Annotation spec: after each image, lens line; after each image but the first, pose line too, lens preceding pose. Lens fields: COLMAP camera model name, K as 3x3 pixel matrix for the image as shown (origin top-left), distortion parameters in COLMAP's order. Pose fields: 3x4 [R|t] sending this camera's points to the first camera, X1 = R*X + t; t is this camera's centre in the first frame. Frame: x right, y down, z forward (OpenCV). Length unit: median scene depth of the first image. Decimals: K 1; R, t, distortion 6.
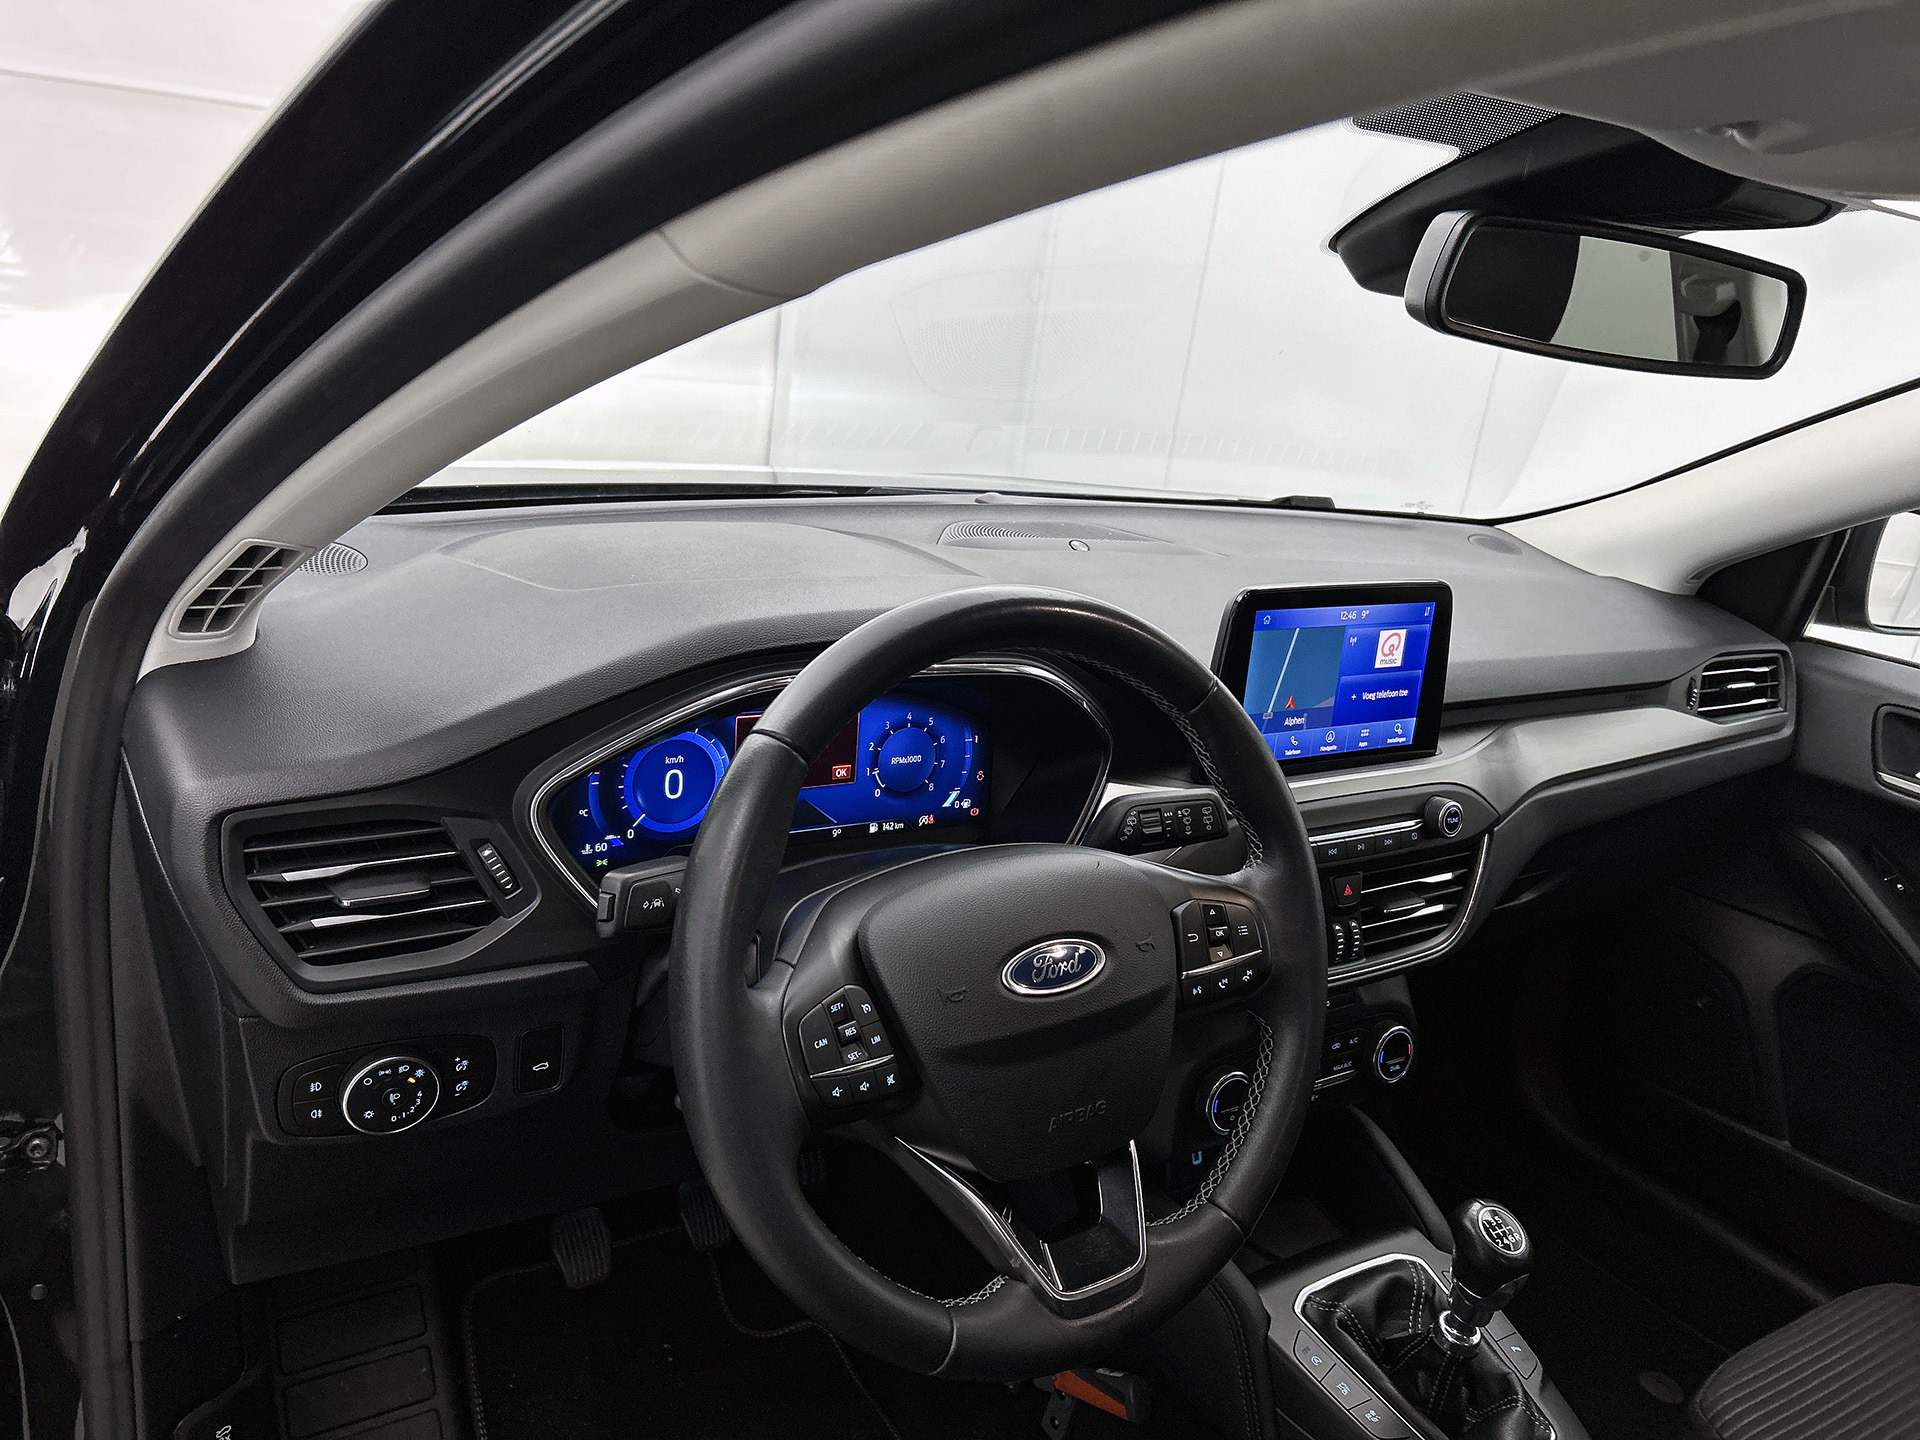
lens RADIAL K [[1456.7, 0, 977.1], [0, 1456.7, 746.9], [0, 0, 1]] dist [0.057988, -0.072071]
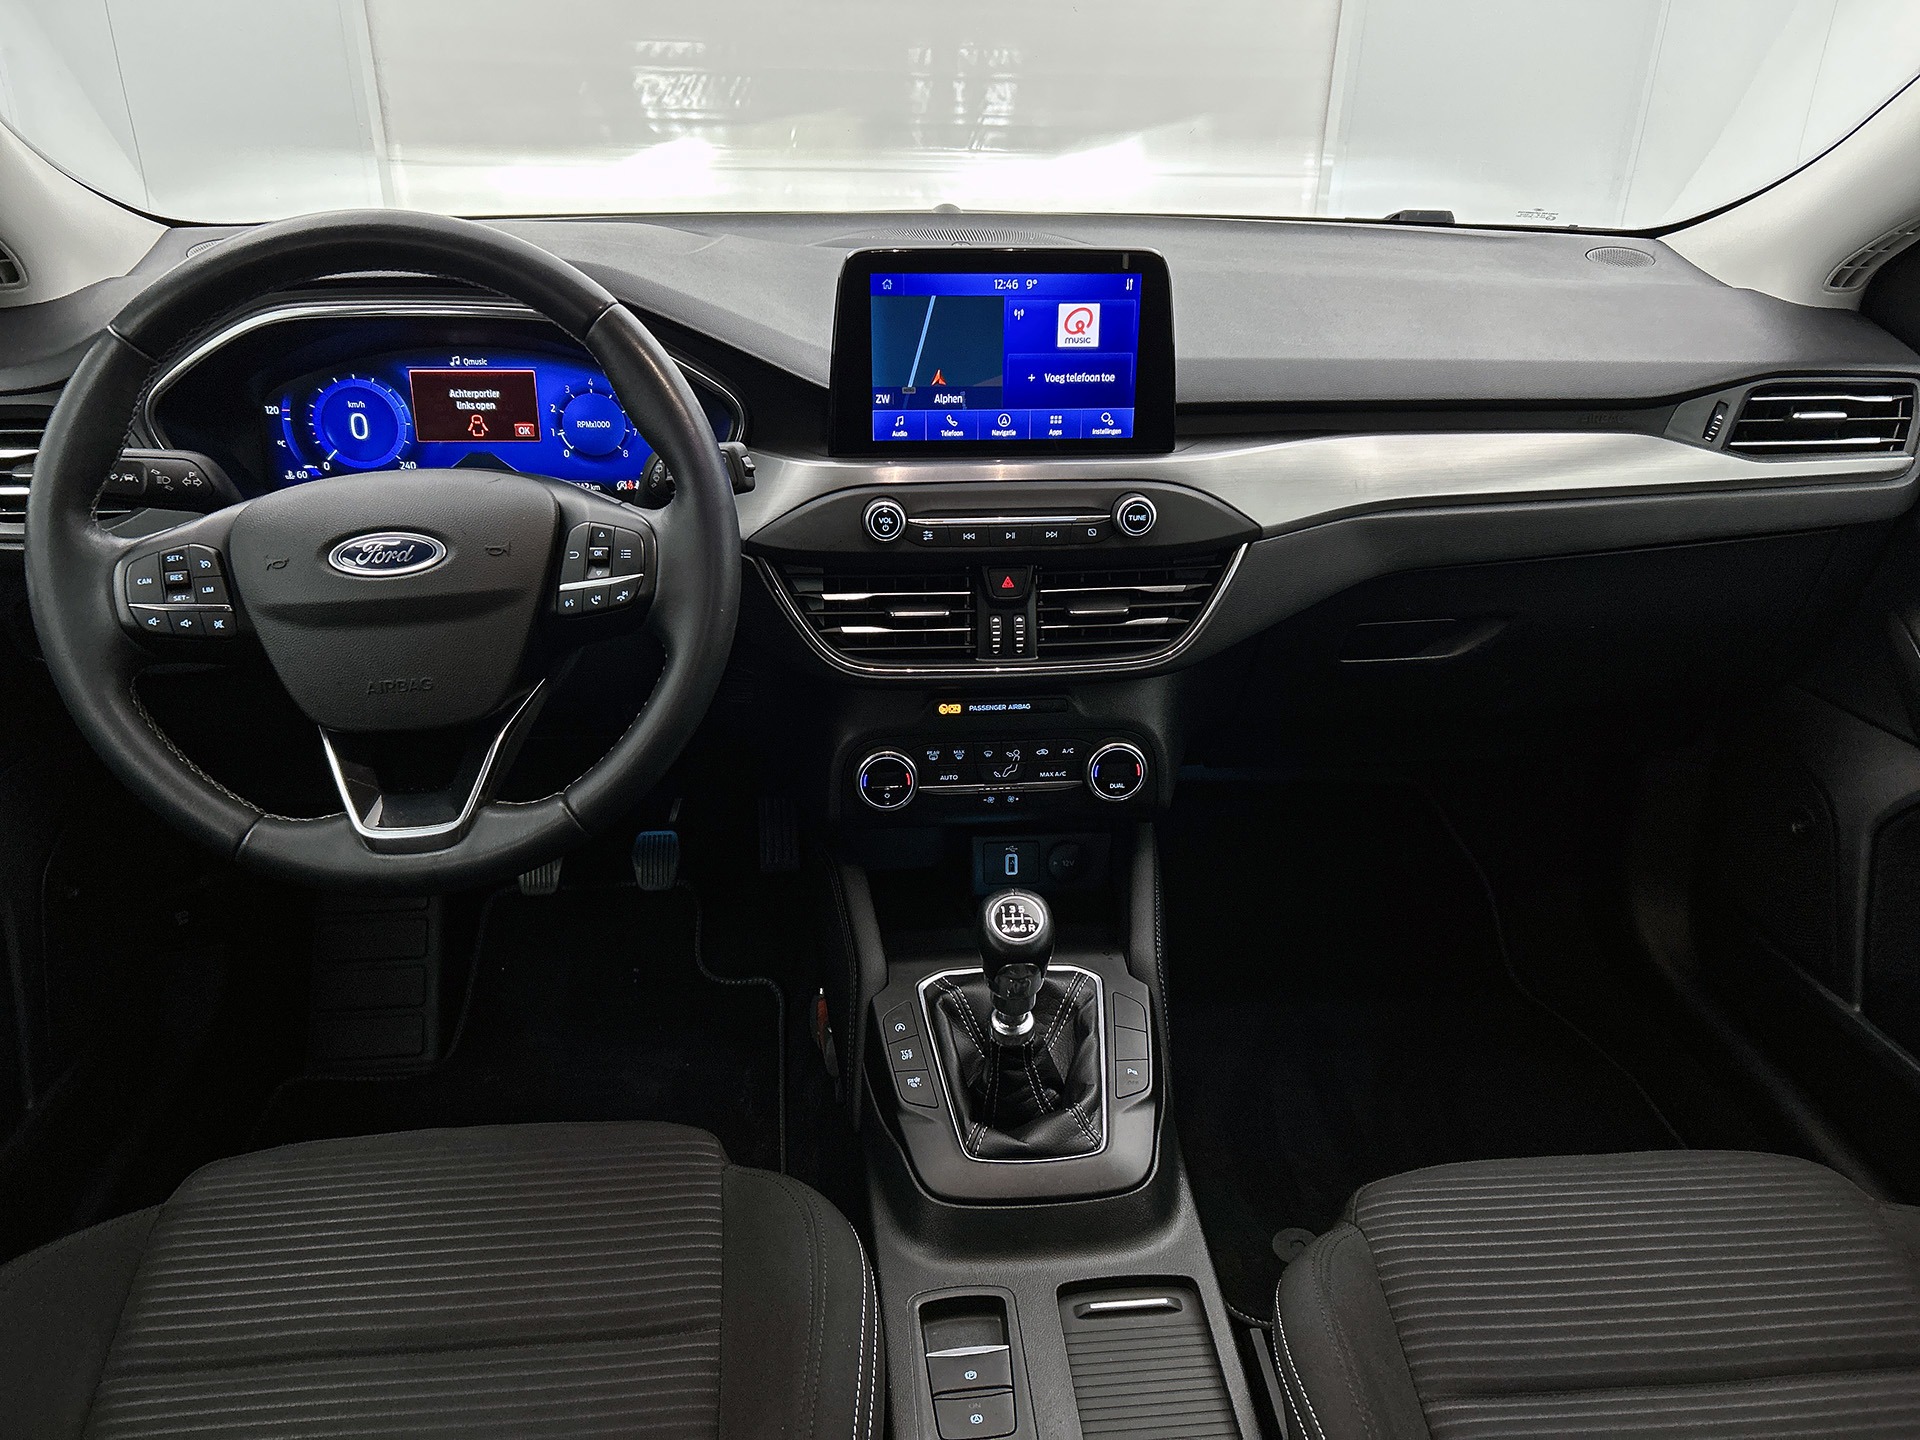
lens RADIAL K [[1456.7, 0, 977.1], [0, 1456.7, 746.9], [0, 0, 1]] dist [0.057988, -0.072071]
pose [[0.888103, 0.112076, -0.445772, 0.691922], [-0.063667, 0.990464, 0.122179, 0.091452], [0.455215, -0.080126, 0.886769, 0.128021]]
